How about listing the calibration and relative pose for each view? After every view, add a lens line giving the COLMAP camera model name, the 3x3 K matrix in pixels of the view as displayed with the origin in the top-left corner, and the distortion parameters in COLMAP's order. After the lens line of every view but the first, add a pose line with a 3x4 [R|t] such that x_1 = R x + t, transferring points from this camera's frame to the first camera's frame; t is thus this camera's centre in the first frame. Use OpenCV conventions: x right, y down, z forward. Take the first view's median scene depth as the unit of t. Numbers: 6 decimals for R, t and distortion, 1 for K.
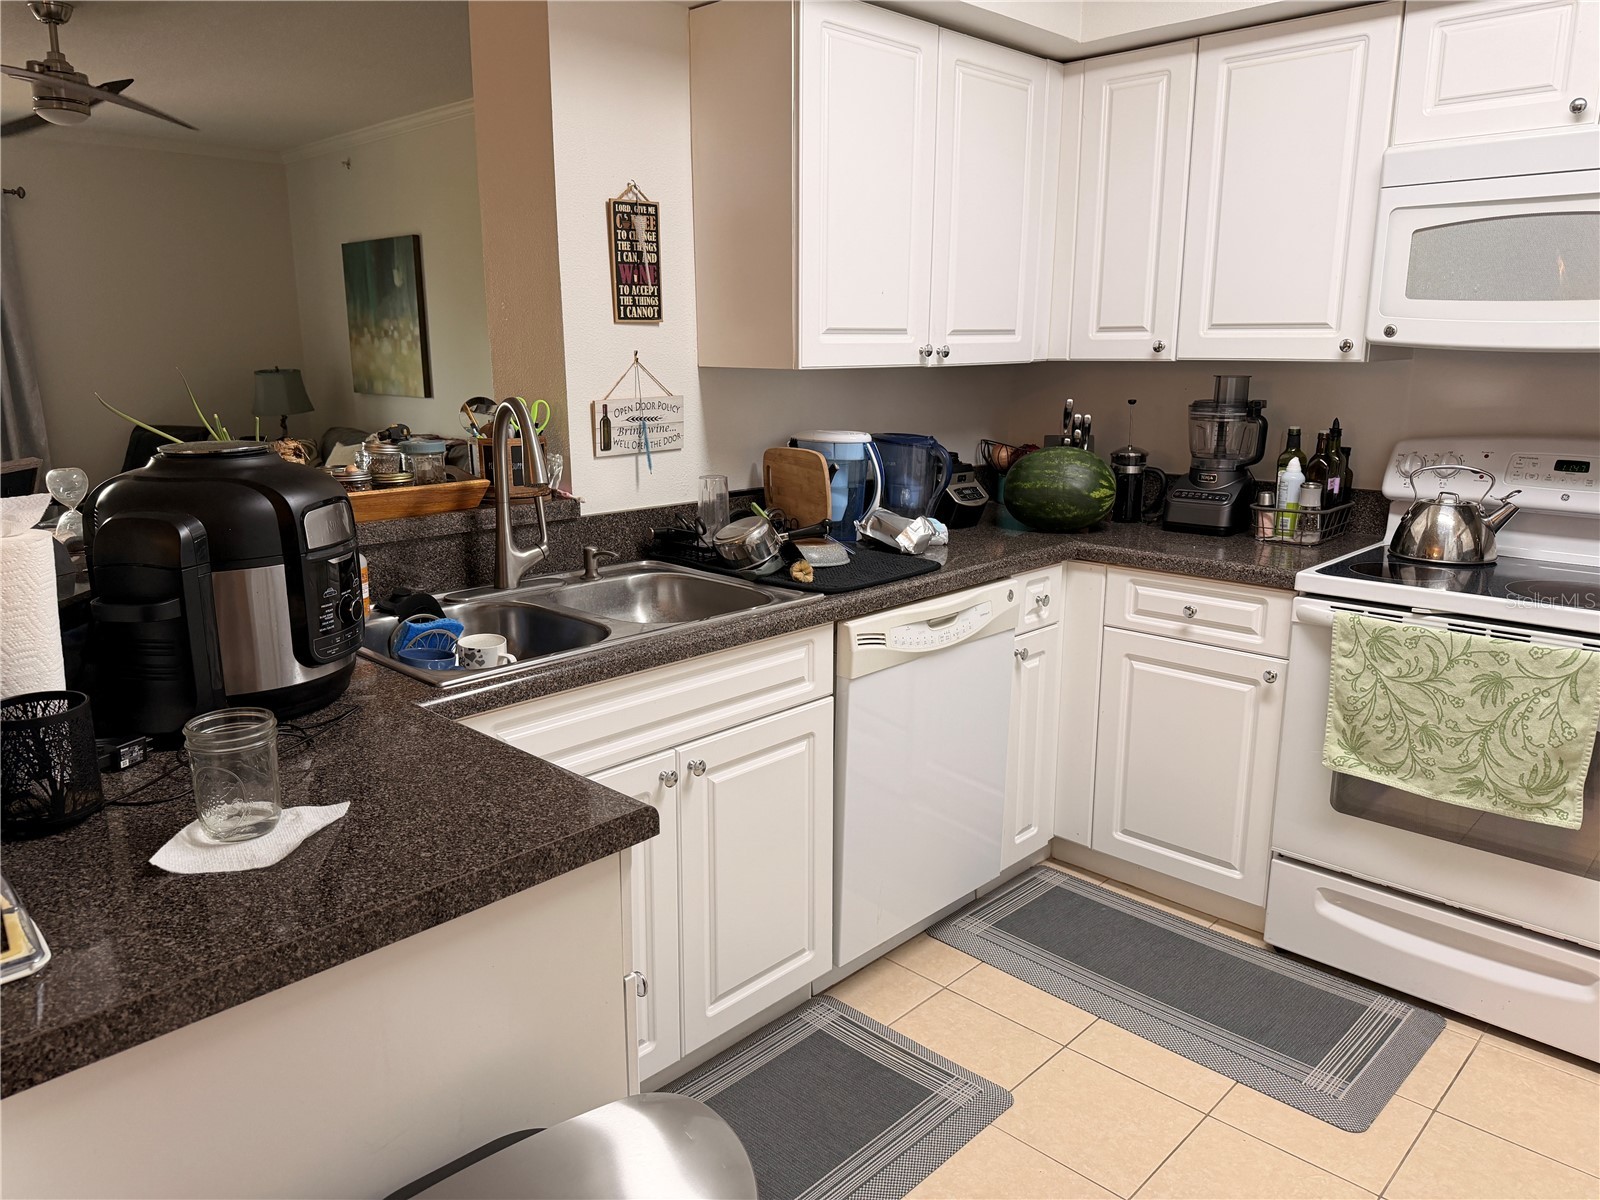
lens RADIAL K [[1123.1, 0, 792.8], [0, 1123.1, 595.4], [0, 0, 1]] dist [0.062765, -0.079054]
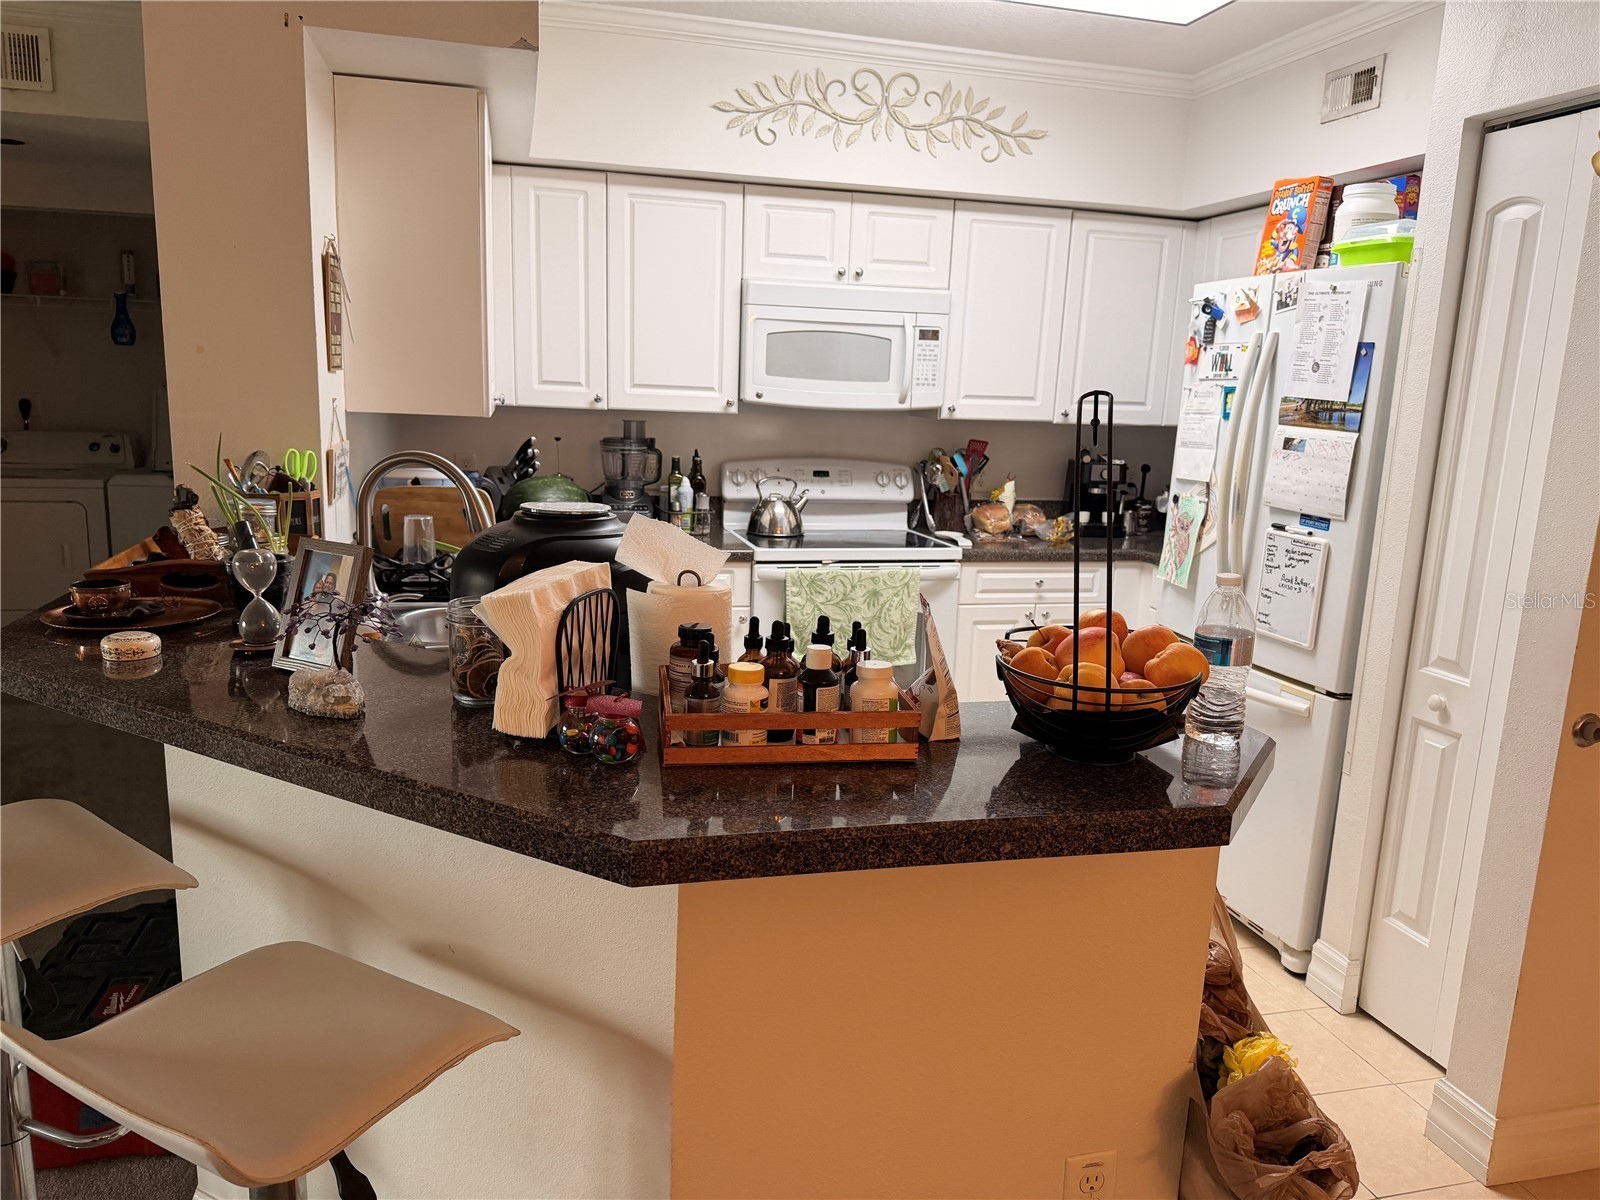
lens RADIAL K [[1123.1, 0, 793.7], [0, 1123.1, 620.4], [0, 0, 1]] dist [0.062765, -0.079054]
pose [[0.521729, -0.155702, 0.838782, -0.807427], [0.151628, 0.984474, 0.088433, -0.050640], [-0.839528, 0.081045, 0.537238, 0.128423]]
